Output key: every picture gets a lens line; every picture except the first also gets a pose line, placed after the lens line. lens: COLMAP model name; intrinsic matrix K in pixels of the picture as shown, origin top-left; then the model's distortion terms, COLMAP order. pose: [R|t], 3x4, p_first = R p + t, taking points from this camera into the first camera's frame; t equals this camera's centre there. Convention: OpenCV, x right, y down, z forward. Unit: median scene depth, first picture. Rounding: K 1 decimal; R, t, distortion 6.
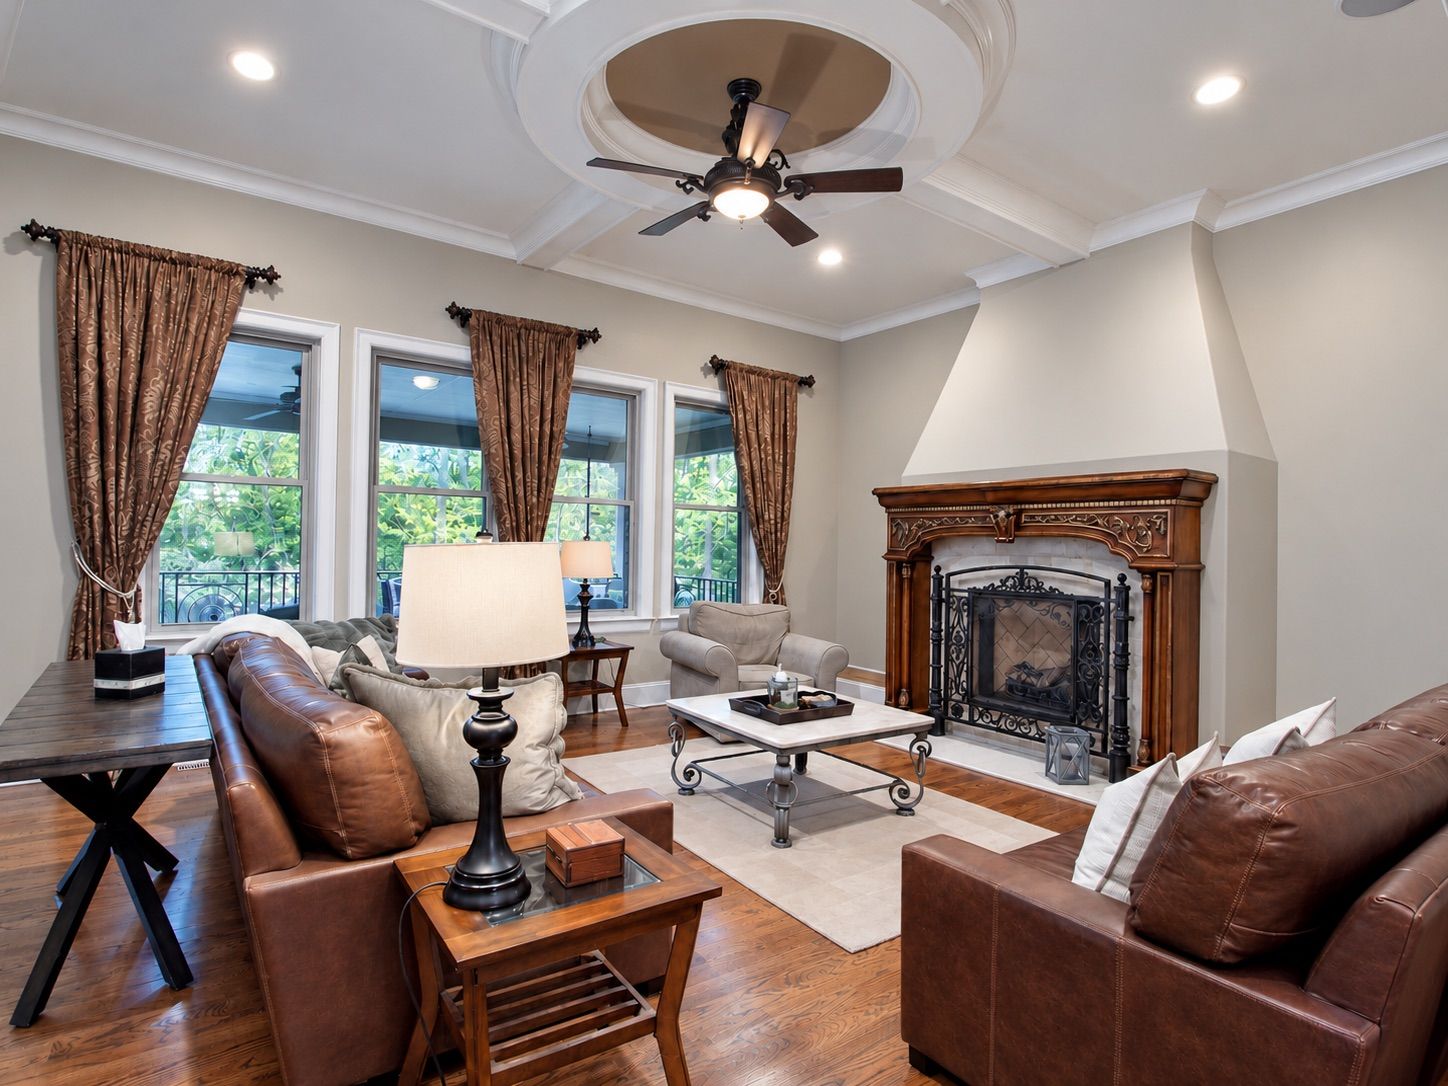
lens RADIAL K [[767.0, 0, 724.0], [0, 767.0, 543.0], [0, 0, 1]] dist [-0.022563, 0.000373]
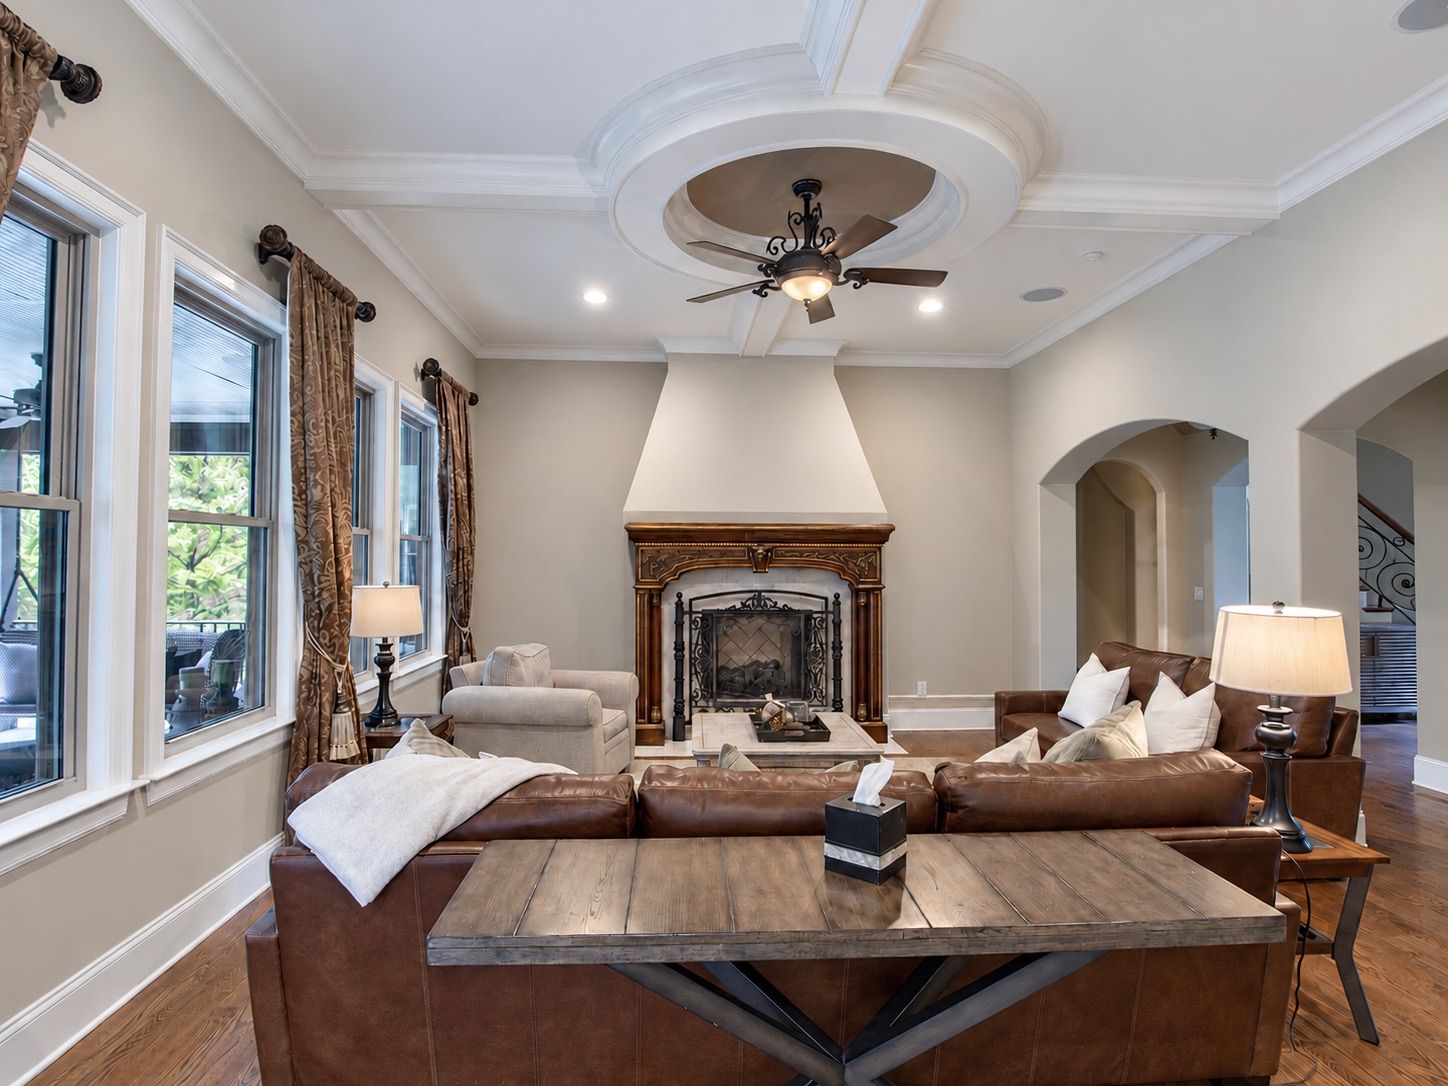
lens RADIAL K [[767.0, 0, 724.0], [0, 767.0, 543.0], [0, 0, 1]] dist [-0.022563, 0.000373]
pose [[0.543064, -0.002954, 0.839686, -0.721429], [0.006703, 0.999977, -0.000818, -0.048230], [-0.839664, 0.006072, 0.543072, 0.351716]]
